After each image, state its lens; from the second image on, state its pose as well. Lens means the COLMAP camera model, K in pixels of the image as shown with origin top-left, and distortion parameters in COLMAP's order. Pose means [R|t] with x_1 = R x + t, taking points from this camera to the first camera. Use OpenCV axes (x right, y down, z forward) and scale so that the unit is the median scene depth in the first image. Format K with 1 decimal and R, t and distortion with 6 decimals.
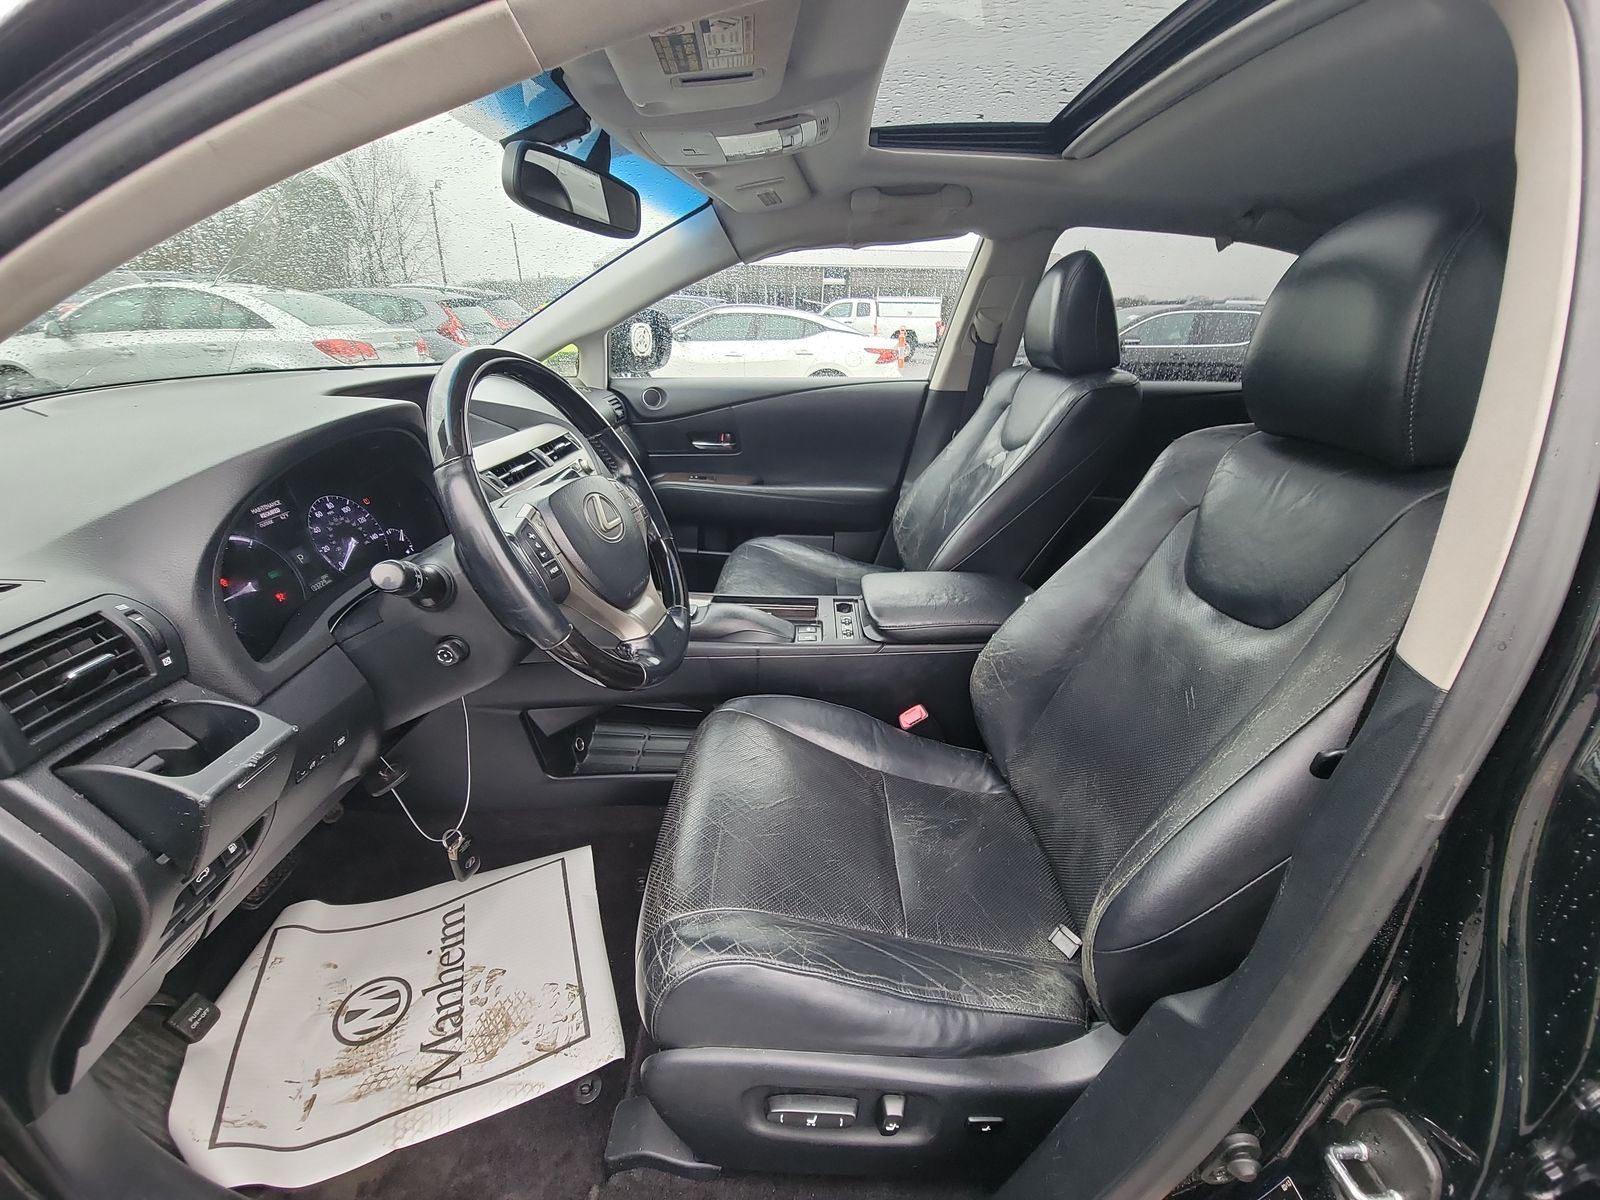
lens RADIAL K [[645.0, 0, 806.5], [0, 645.0, 602.5], [0, 0, 1]] dist [0.000715, 0.000697]
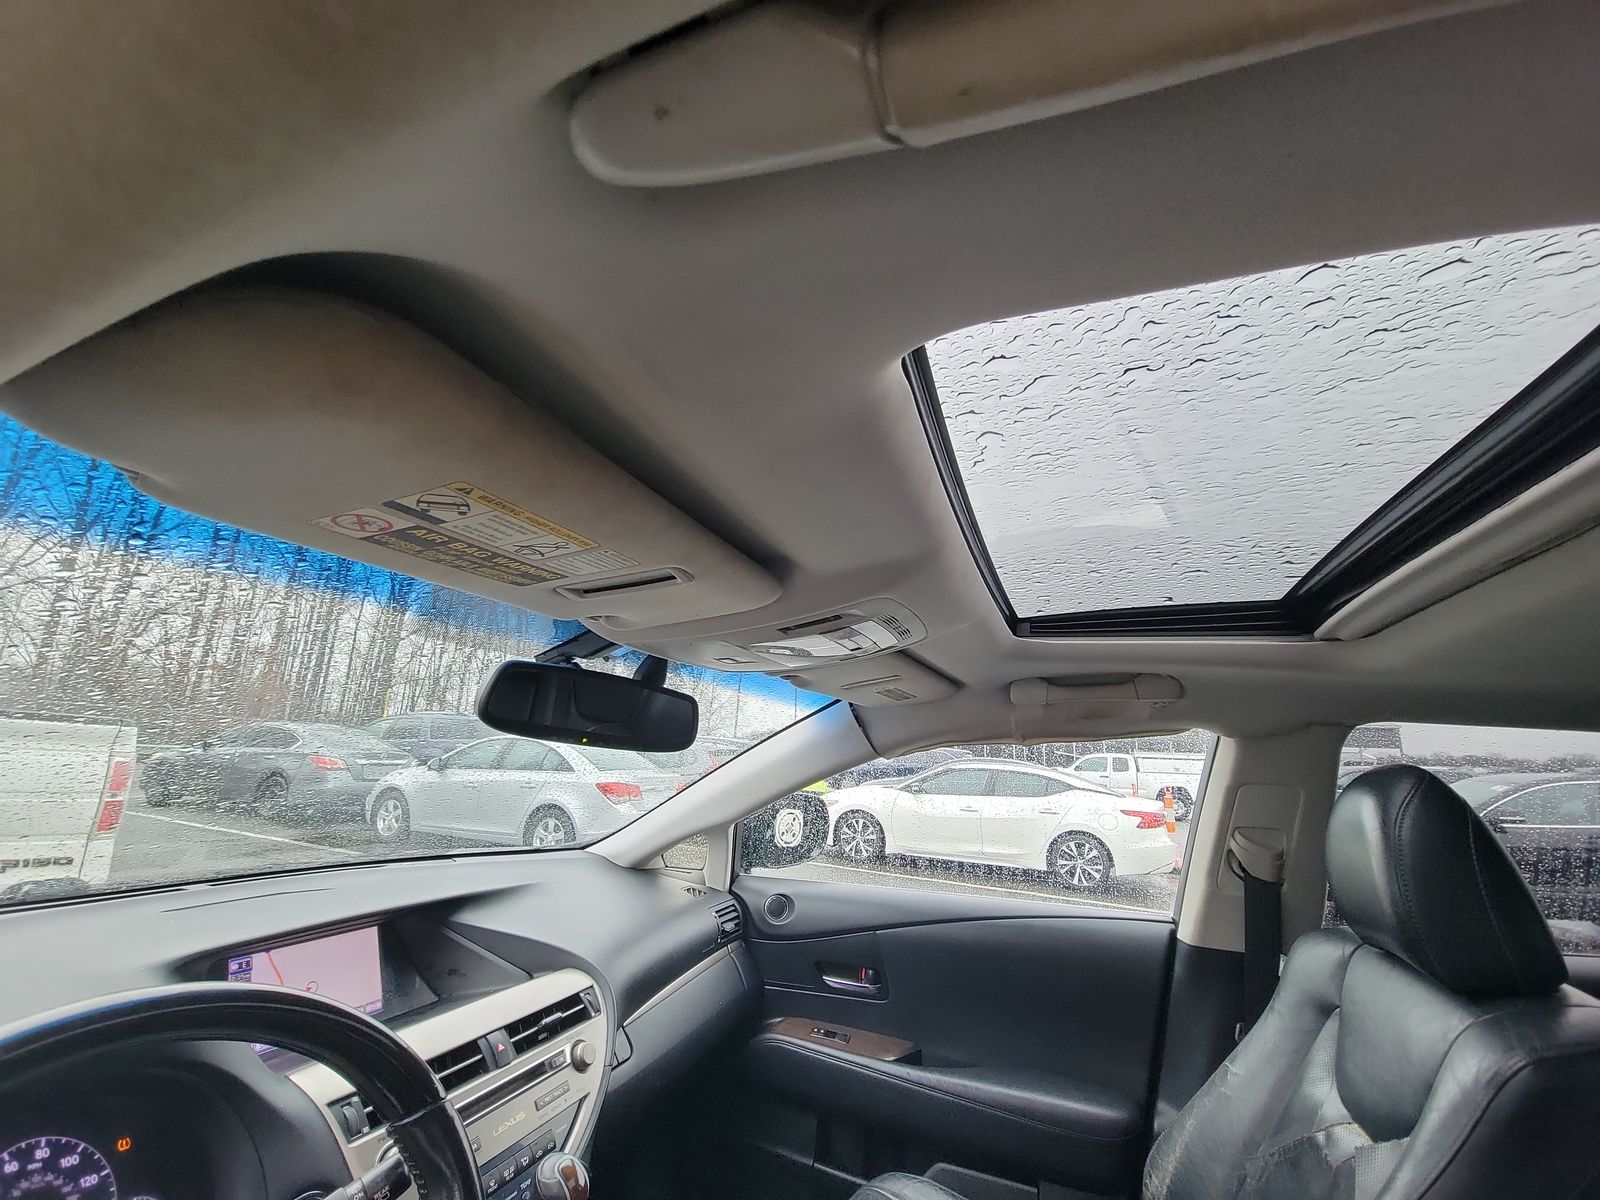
lens RADIAL K [[645.0, 0, 806.0], [0, 645.0, 595.9], [0, 0, 1]] dist [0.000715, 0.000697]
pose [[0.933137, -0.064738, -0.353644, 0.095850], [-0.168796, 0.789610, -0.589936, -0.161189], [0.317432, 0.610185, 0.725887, 0.212233]]
